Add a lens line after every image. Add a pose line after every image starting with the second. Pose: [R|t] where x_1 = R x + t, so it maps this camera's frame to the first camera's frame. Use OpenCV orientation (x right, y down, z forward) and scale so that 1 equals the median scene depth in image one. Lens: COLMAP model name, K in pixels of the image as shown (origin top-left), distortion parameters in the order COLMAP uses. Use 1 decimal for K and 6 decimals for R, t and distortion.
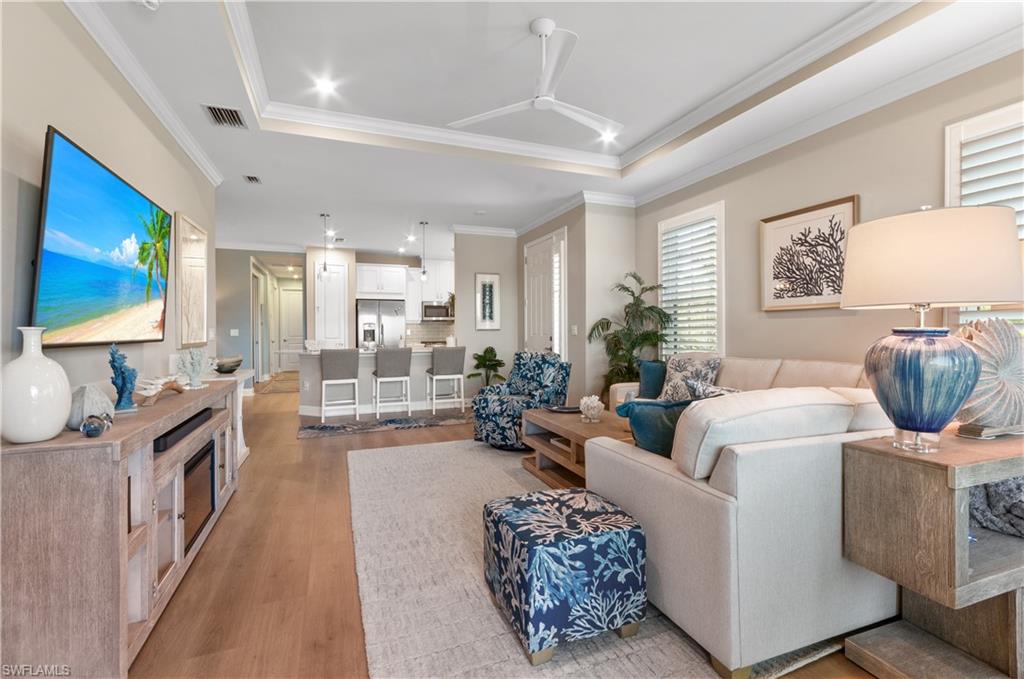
lens RADIAL K [[459.3, 0, 511.8], [0, 459.3, 330.4], [0, 0, 1]] dist [0.003476, 0.000276]
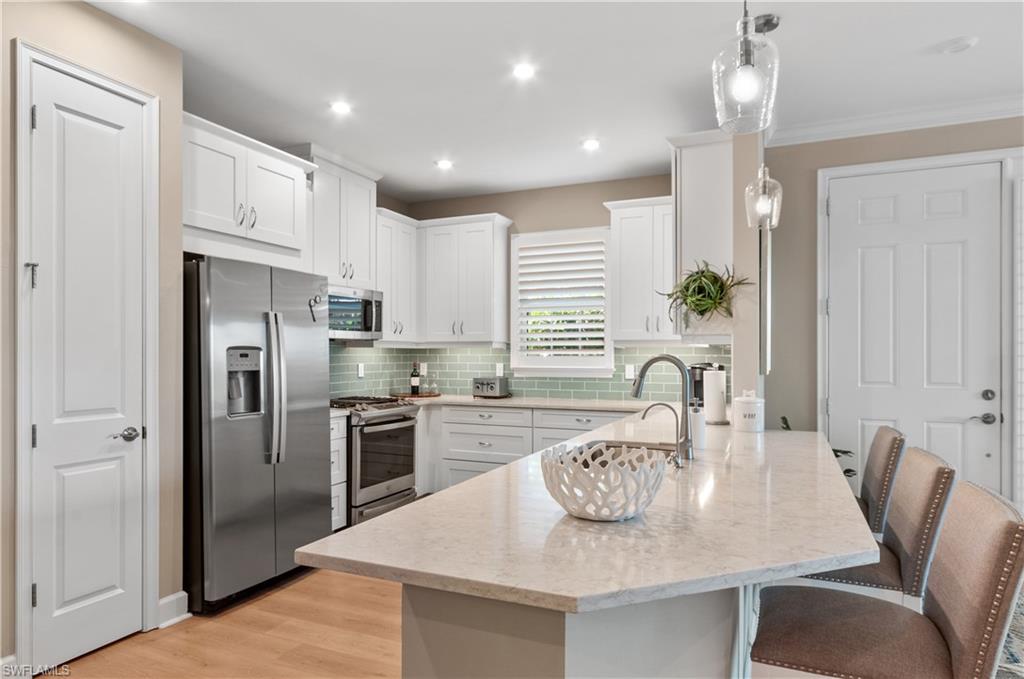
lens RADIAL K [[613.3, 0, 511.7], [0, 613.3, 353.5], [0, 0, 1]] dist [-0.001973, -0.000568]
pose [[0.710777, 0.006975, 0.703383, -0.445600], [-0.007707, 0.999968, -0.002127, -0.011894], [-0.703375, -0.003909, 0.710808, 0.635904]]
